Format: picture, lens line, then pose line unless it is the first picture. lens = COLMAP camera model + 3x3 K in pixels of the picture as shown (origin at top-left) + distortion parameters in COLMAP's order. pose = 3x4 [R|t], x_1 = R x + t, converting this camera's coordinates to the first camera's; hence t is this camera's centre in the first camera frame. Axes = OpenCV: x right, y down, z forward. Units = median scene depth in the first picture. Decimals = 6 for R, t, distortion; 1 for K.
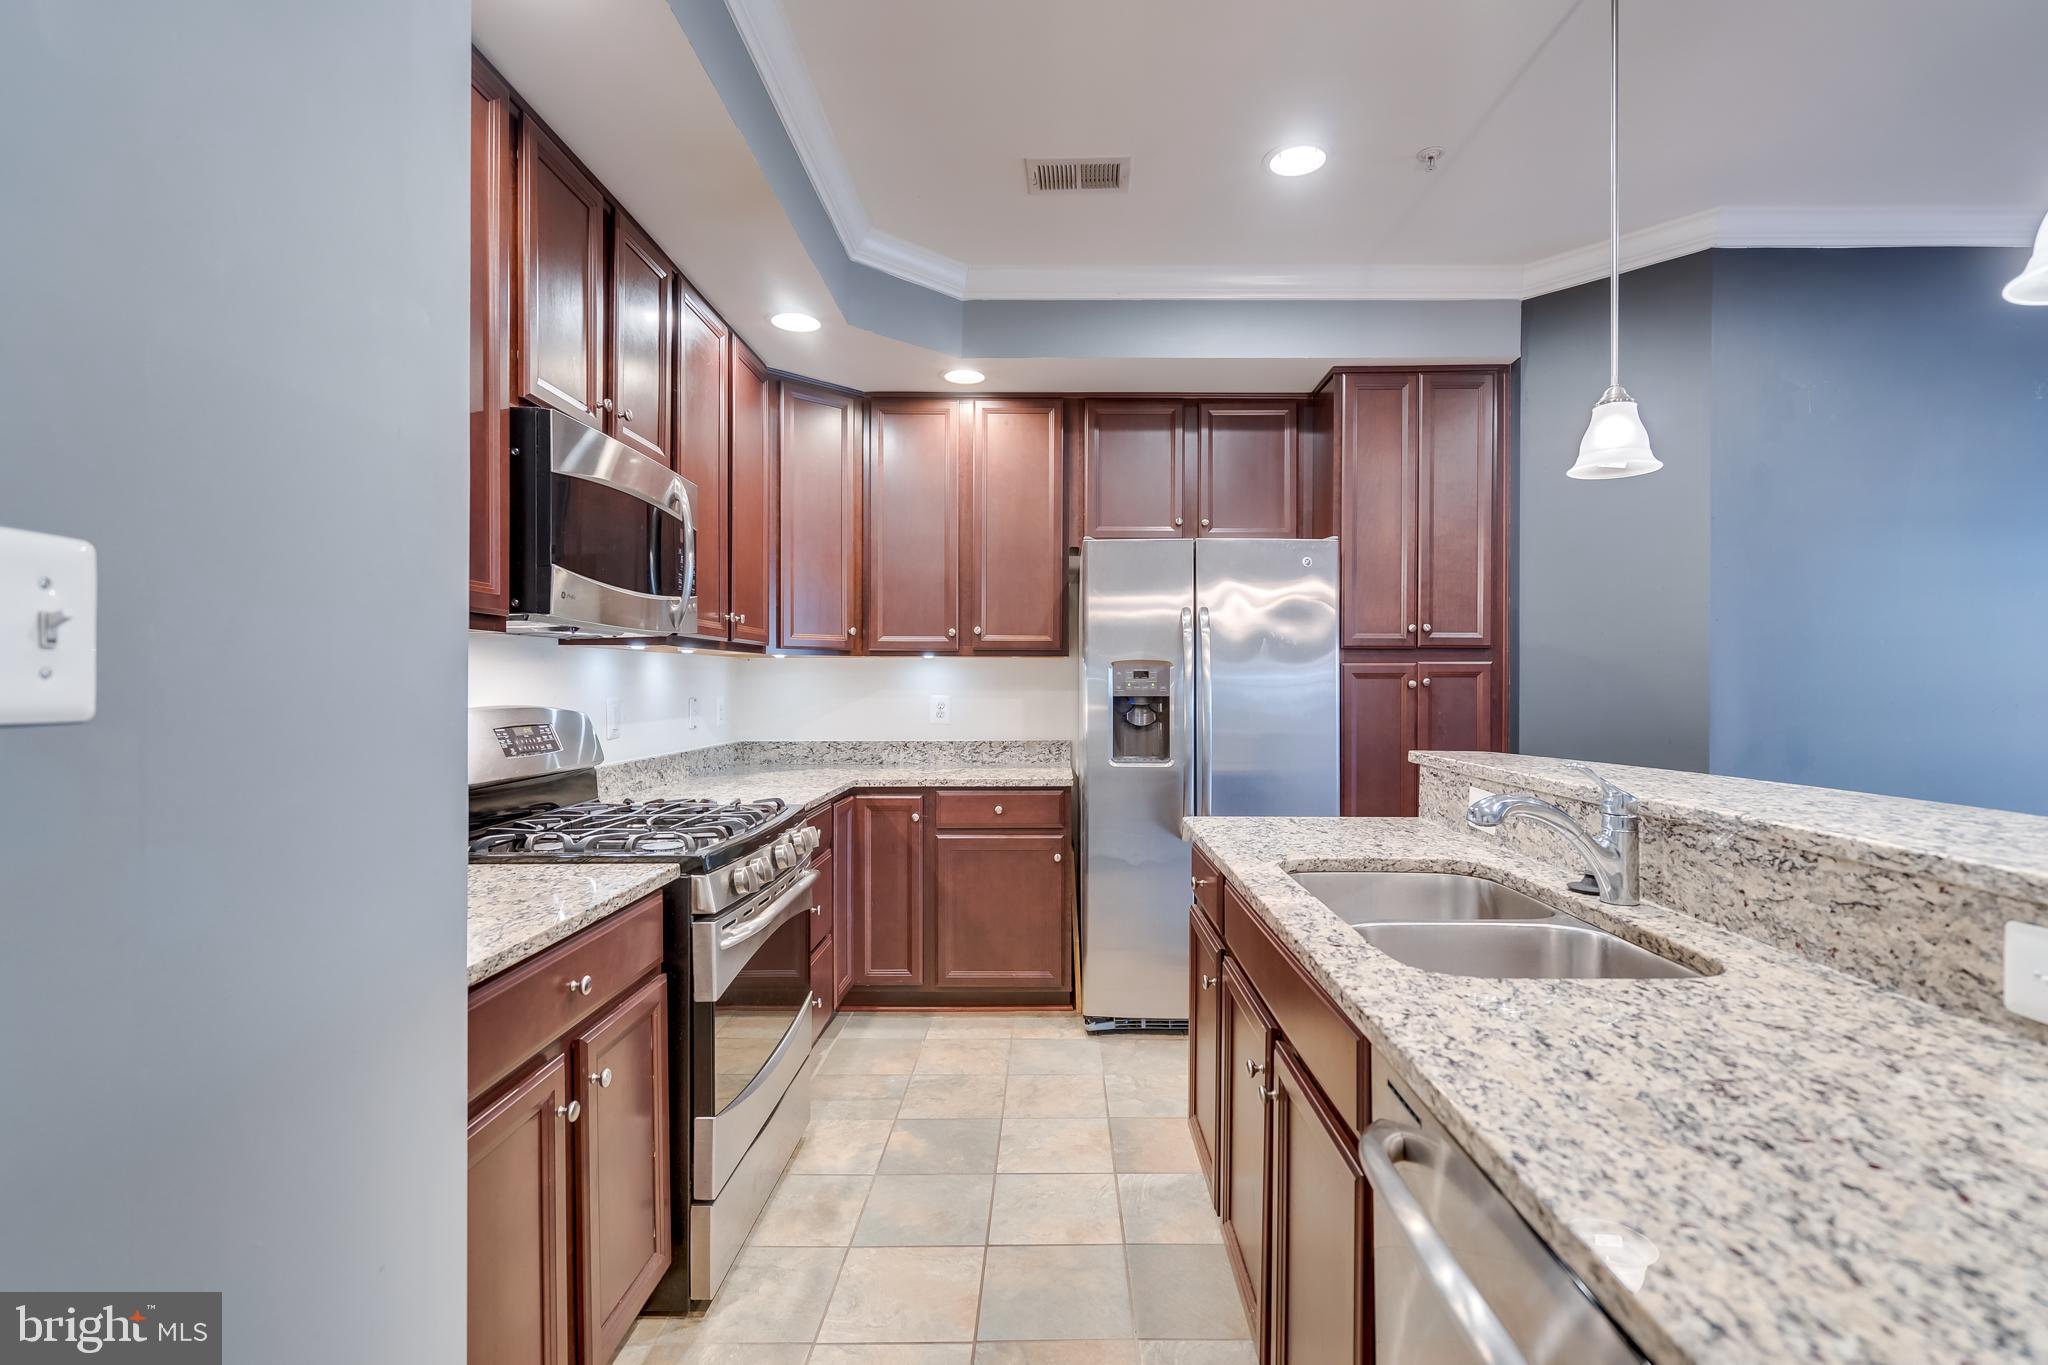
lens RADIAL K [[941.3, 0, 1055.2], [0, 941.3, 686.0], [0, 0, 1]] dist [-0.000100, 0.000409]
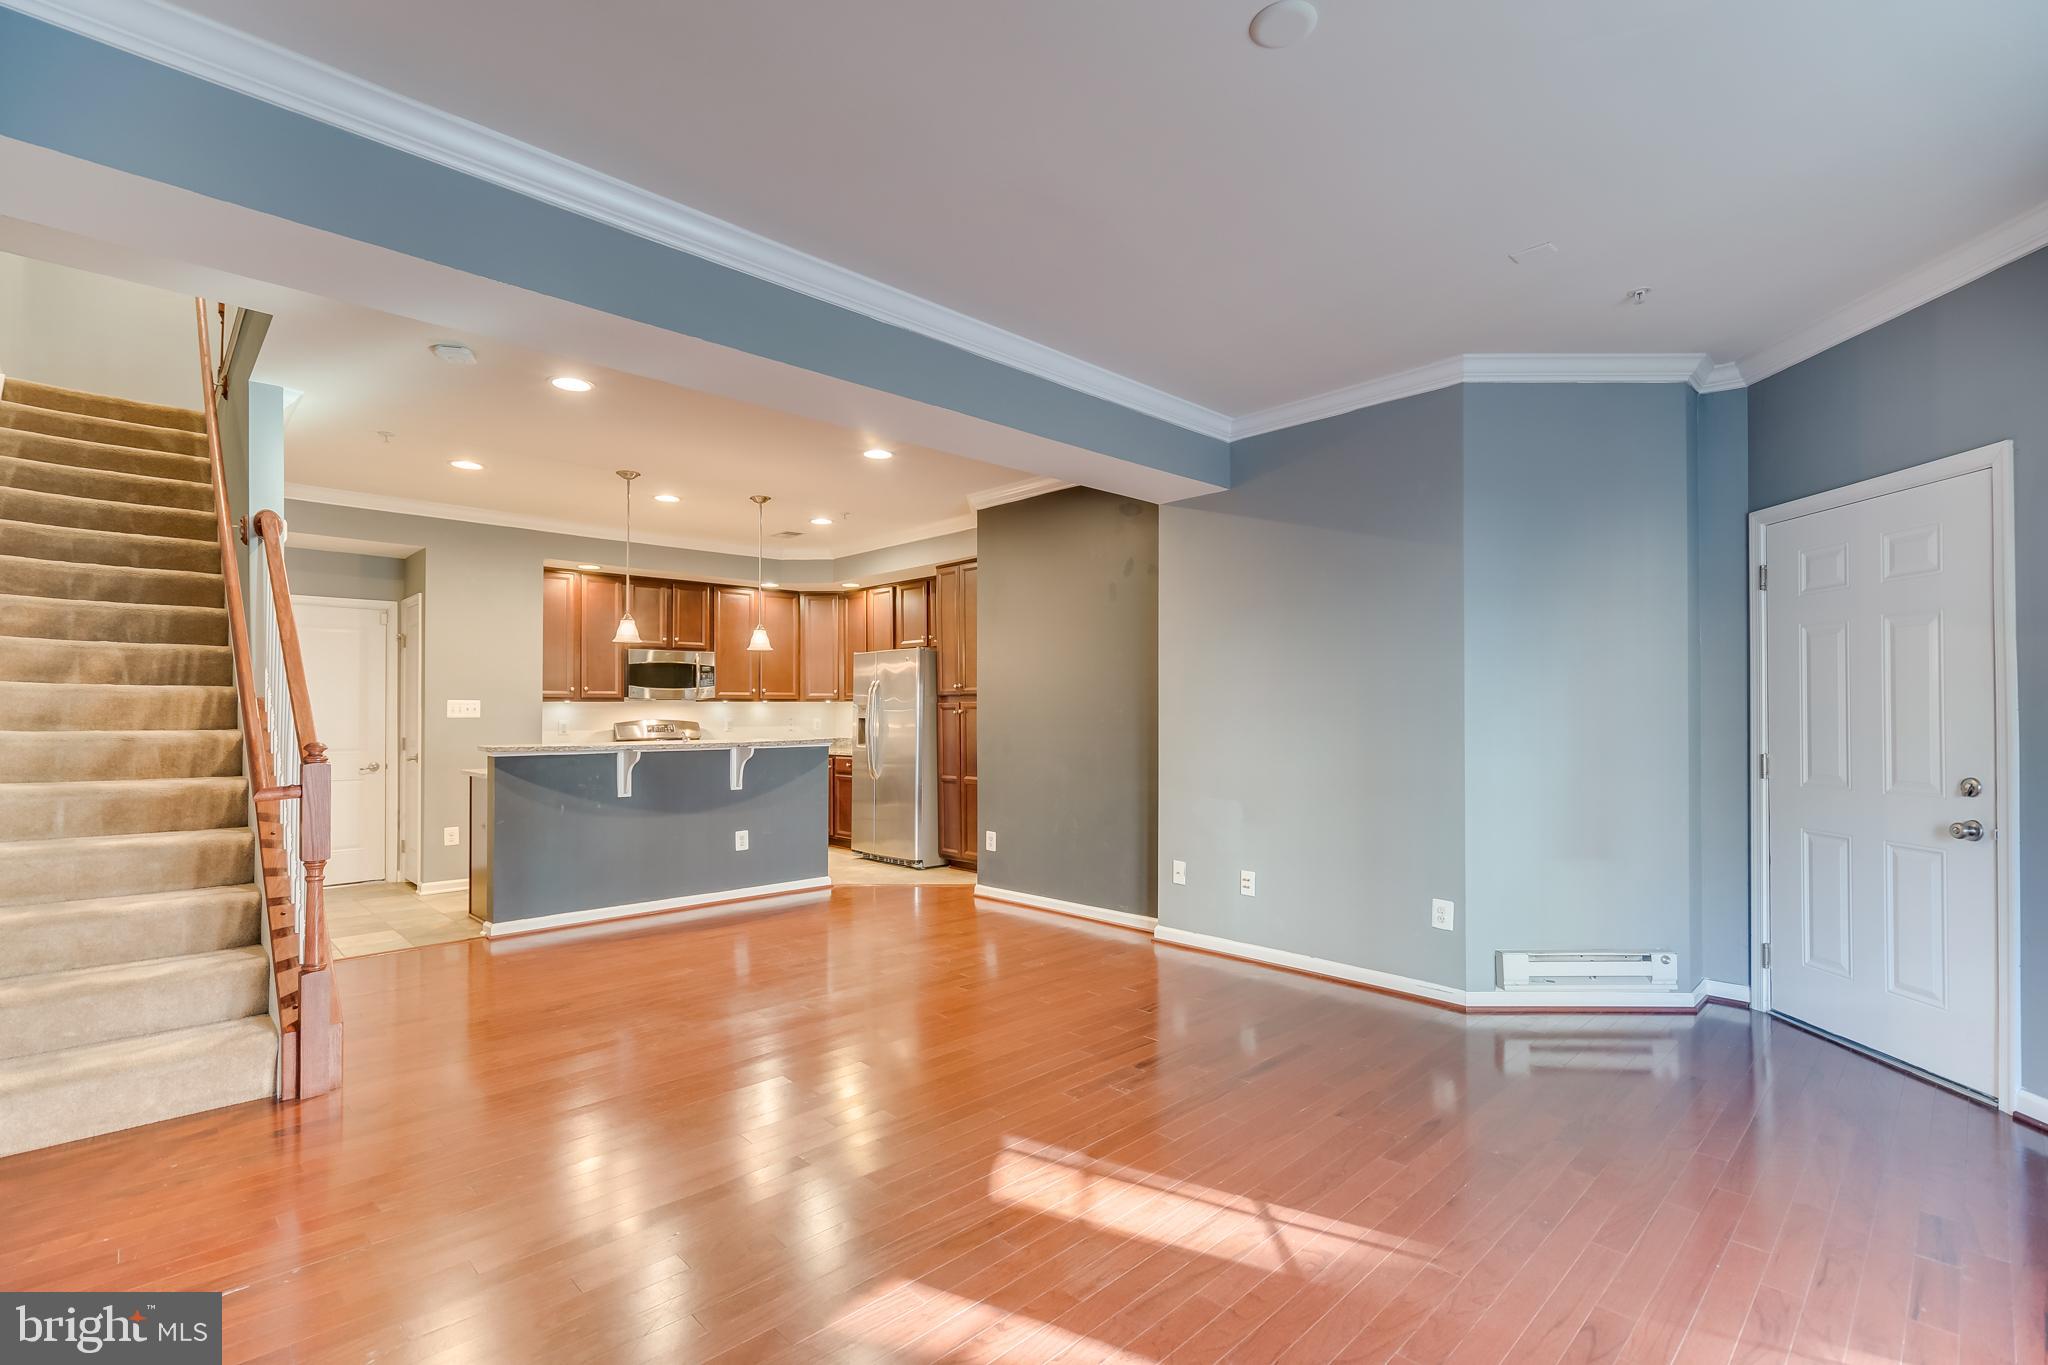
lens RADIAL K [[941.3, 0, 1043.4], [0, 941.3, 710.9], [0, 0, 1]] dist [-0.000100, 0.000409]
pose [[0.697376, -0.006021, -0.716680, 2.135203], [0.001168, 0.999973, -0.007265, 0.009411], [0.716705, 0.004230, 0.697364, -0.337739]]
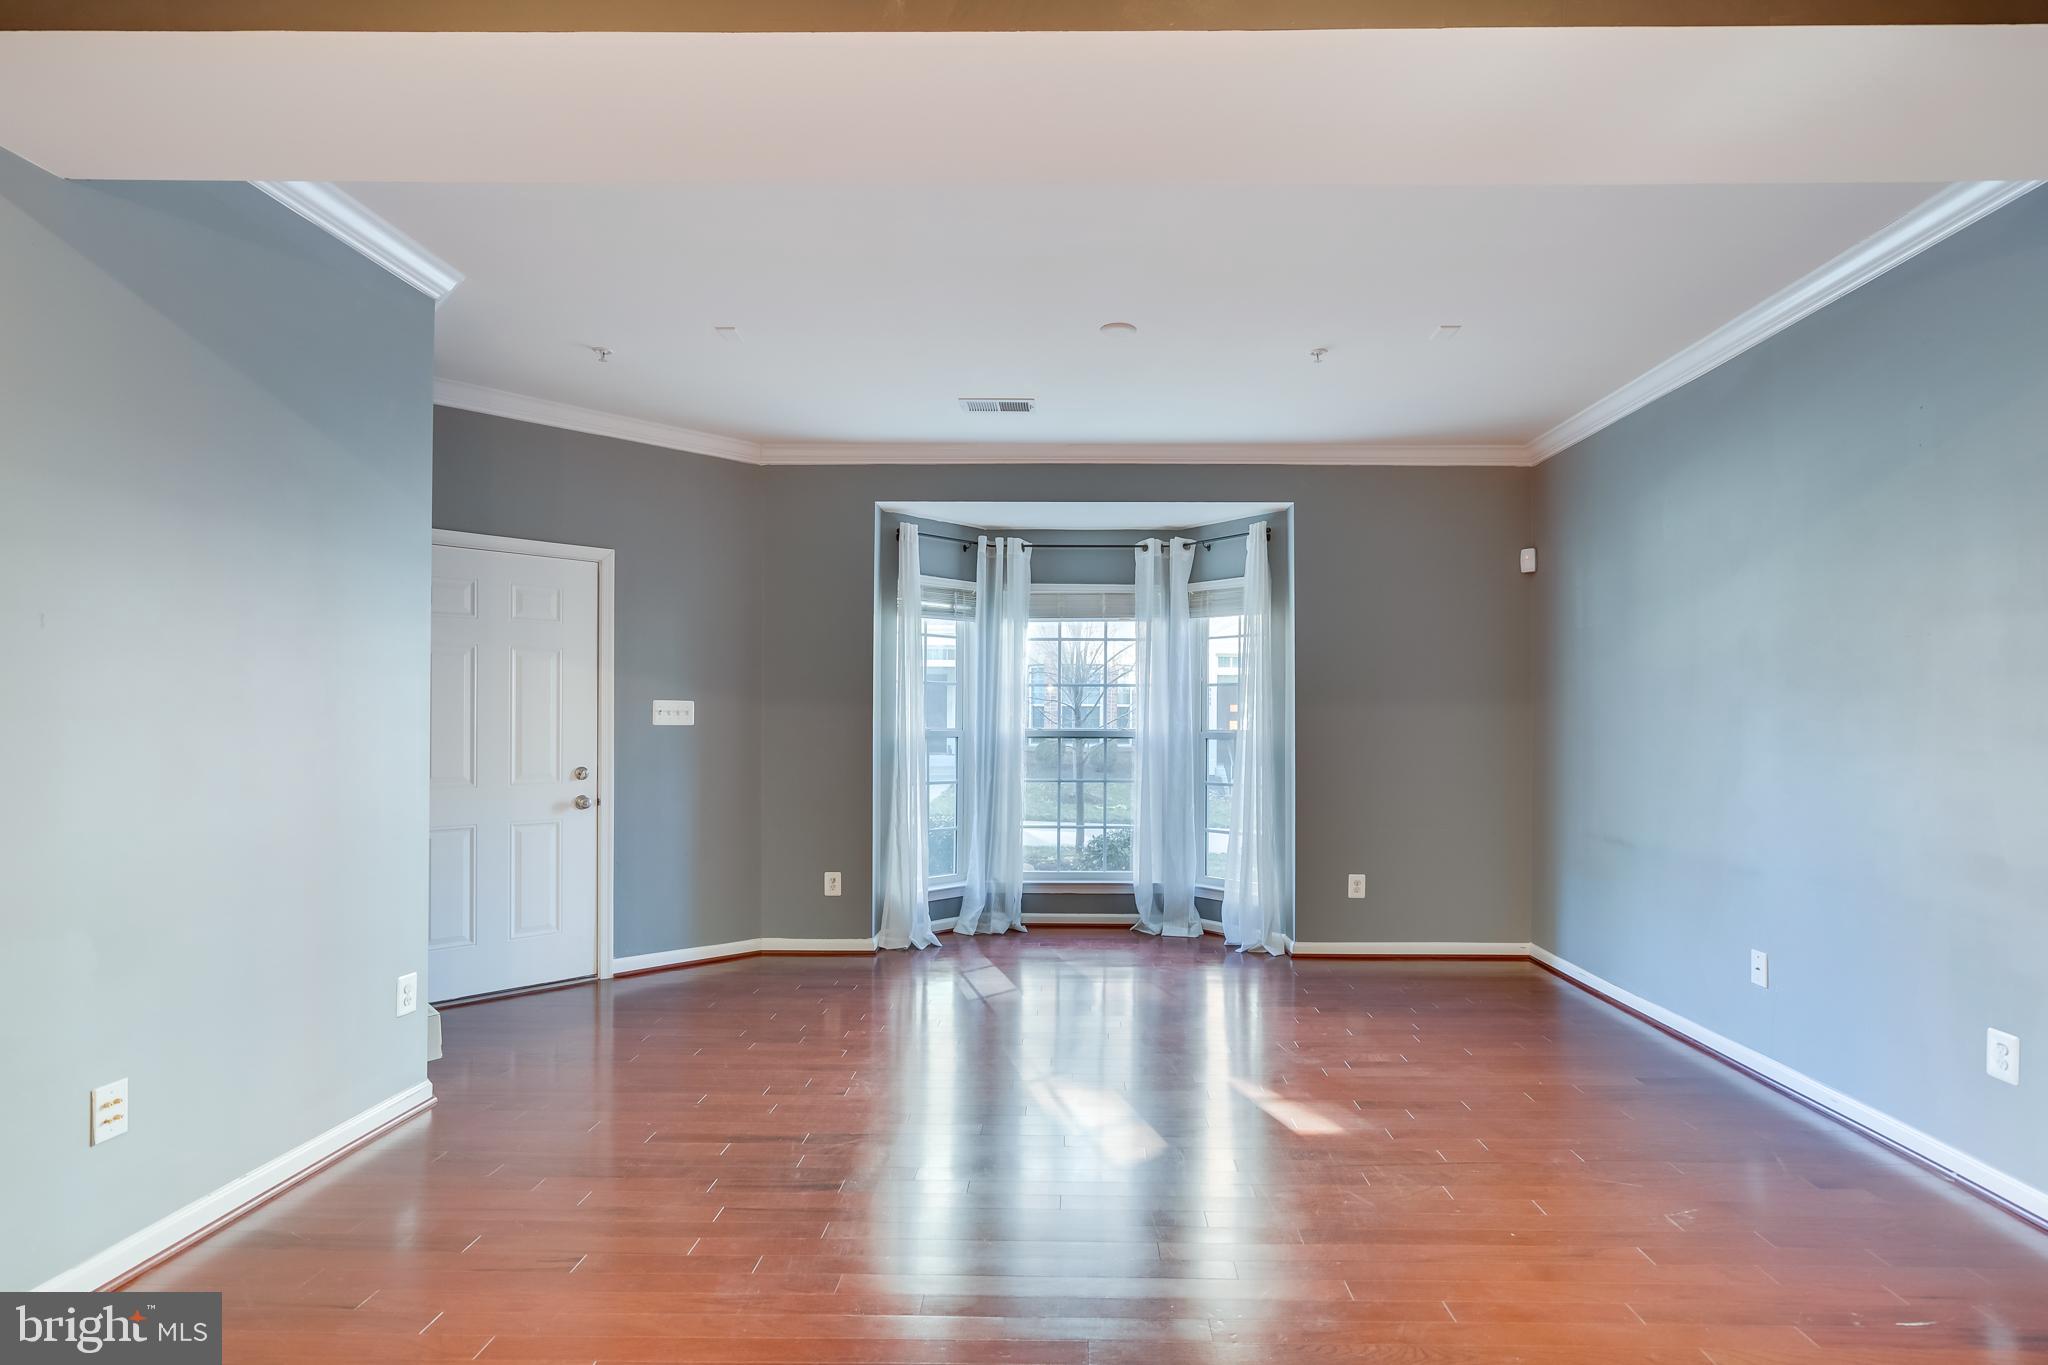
lens RADIAL K [[983.8, 0, 1067.3], [0, 983.8, 718.2], [0, 0, 1]] dist [0.006492, 0.000391]
pose [[0.021064, -0.001049, 0.999778, 0.666861], [-0.001321, 0.999999, 0.001077, -0.003726], [-0.999777, -0.001343, 0.021063, 0.235824]]
